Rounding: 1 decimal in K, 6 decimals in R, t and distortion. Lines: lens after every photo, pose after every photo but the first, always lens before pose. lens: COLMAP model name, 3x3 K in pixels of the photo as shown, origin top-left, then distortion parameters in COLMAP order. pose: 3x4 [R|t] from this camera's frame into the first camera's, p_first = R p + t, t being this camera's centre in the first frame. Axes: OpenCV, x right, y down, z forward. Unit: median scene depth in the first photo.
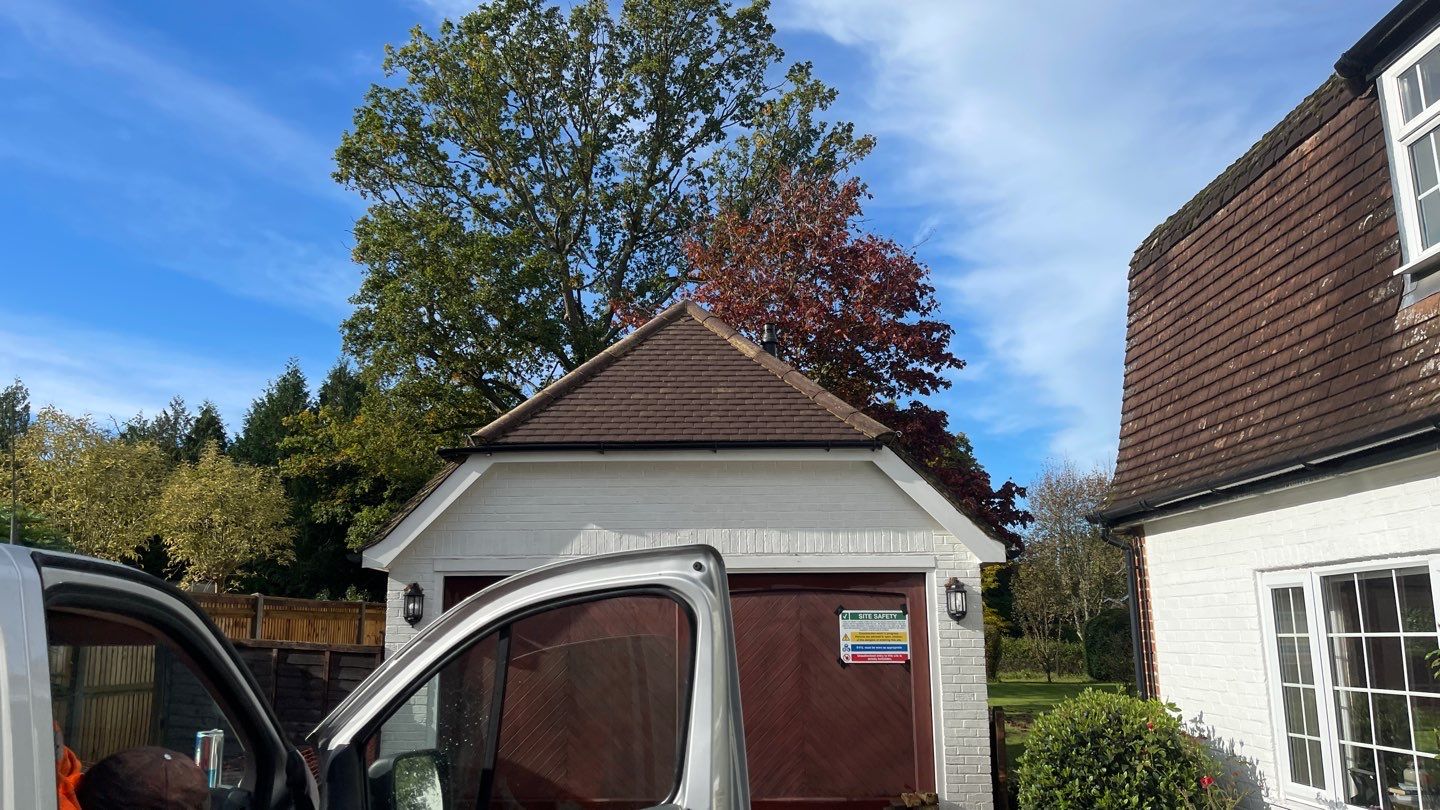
lens RADIAL K [[1111.5, 0, 666.0], [0, 1111.5, 410.7], [0, 0, 1]] dist [0.002231, -0.002376]
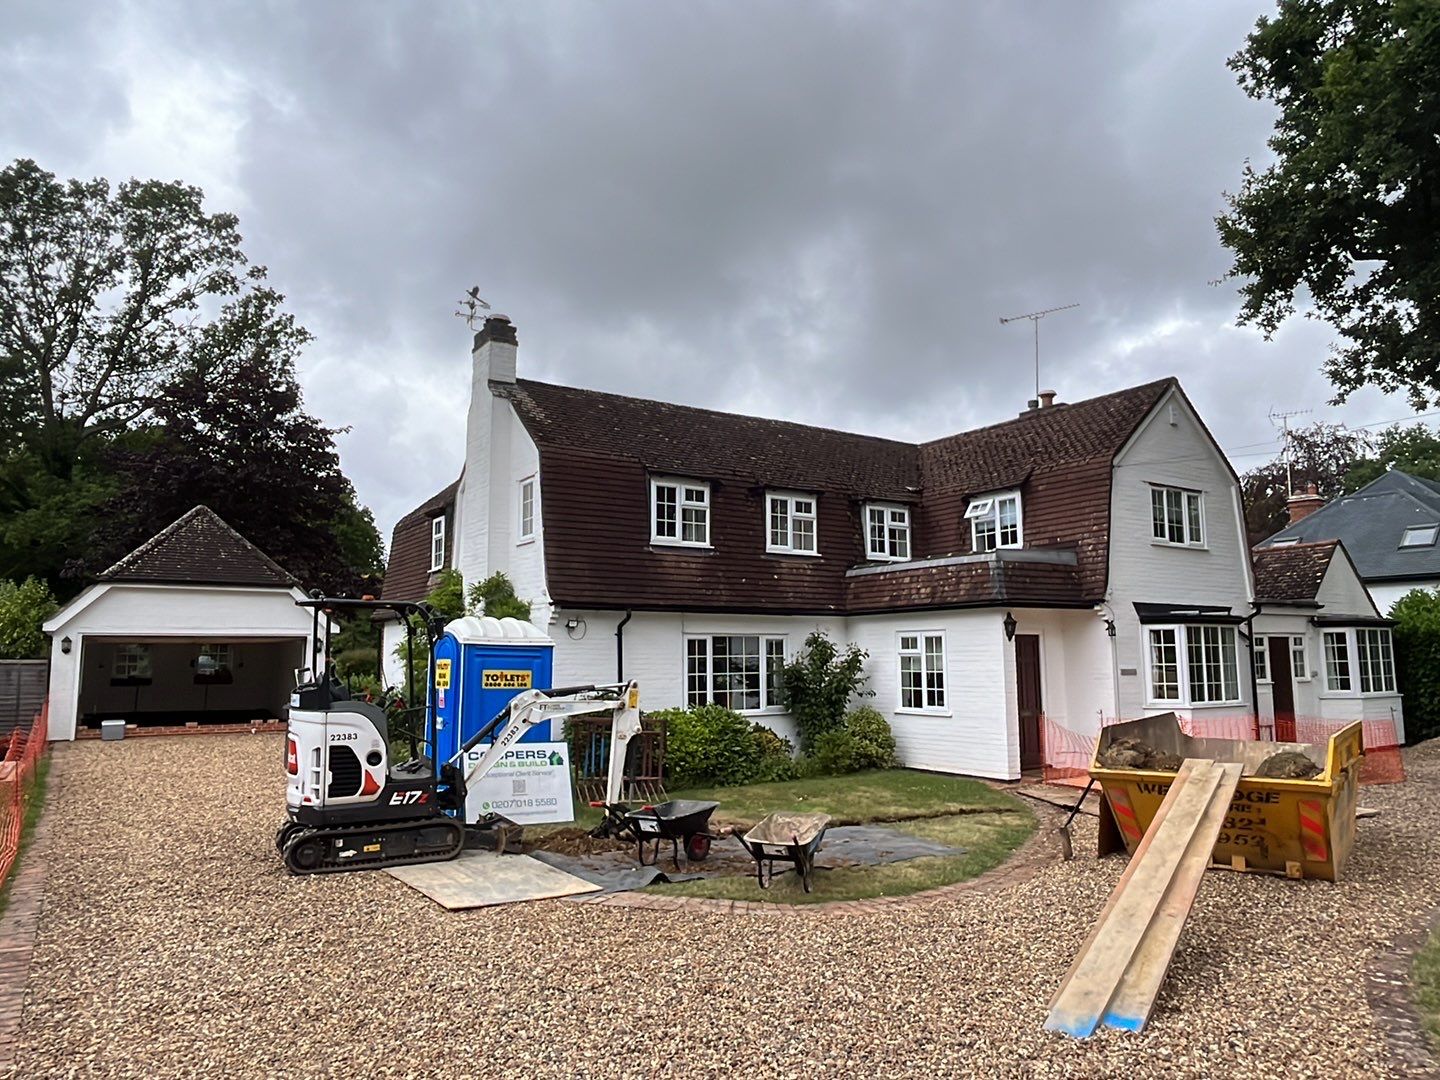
lens RADIAL K [[987.2, 0, 720.0], [0, 987.2, 540.0], [0, 0, 1]] dist [0.004277, 0.000096]
pose [[0.825243, 0.065334, 0.560986, -0.109479], [-0.108457, 0.993132, 0.043884, -0.110602], [-0.554266, -0.097058, 0.826661, -0.556250]]
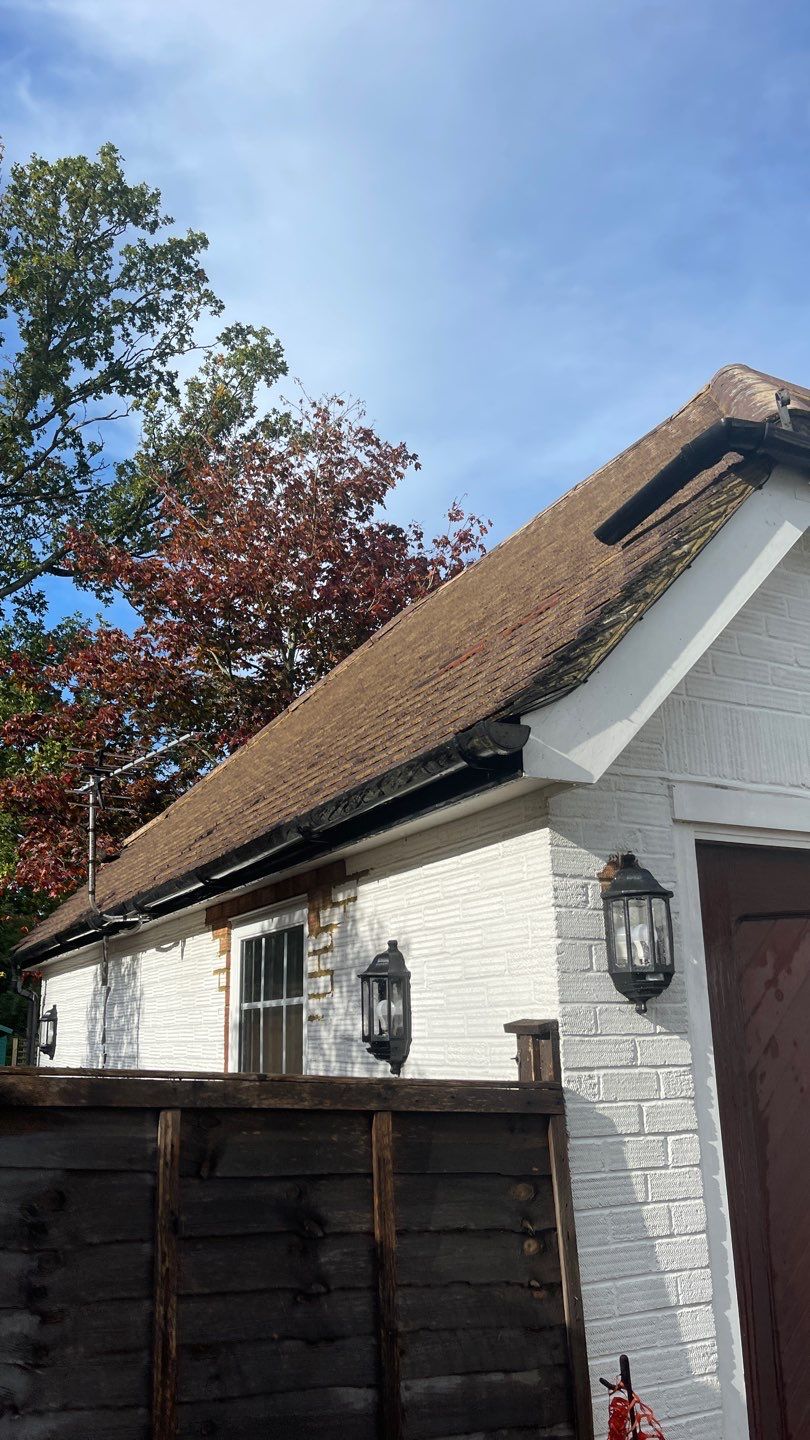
lens RADIAL K [[1115.8, 0, 405.0], [0, 1115.8, 720.0], [0, 0, 1]] dist [0.079239, -0.120576]
pose [[0.873477, 0.119303, 0.472023, -0.166915], [-0.080892, 0.991599, -0.100934, 0.061581], [-0.480099, 0.049981, 0.875789, 0.307287]]
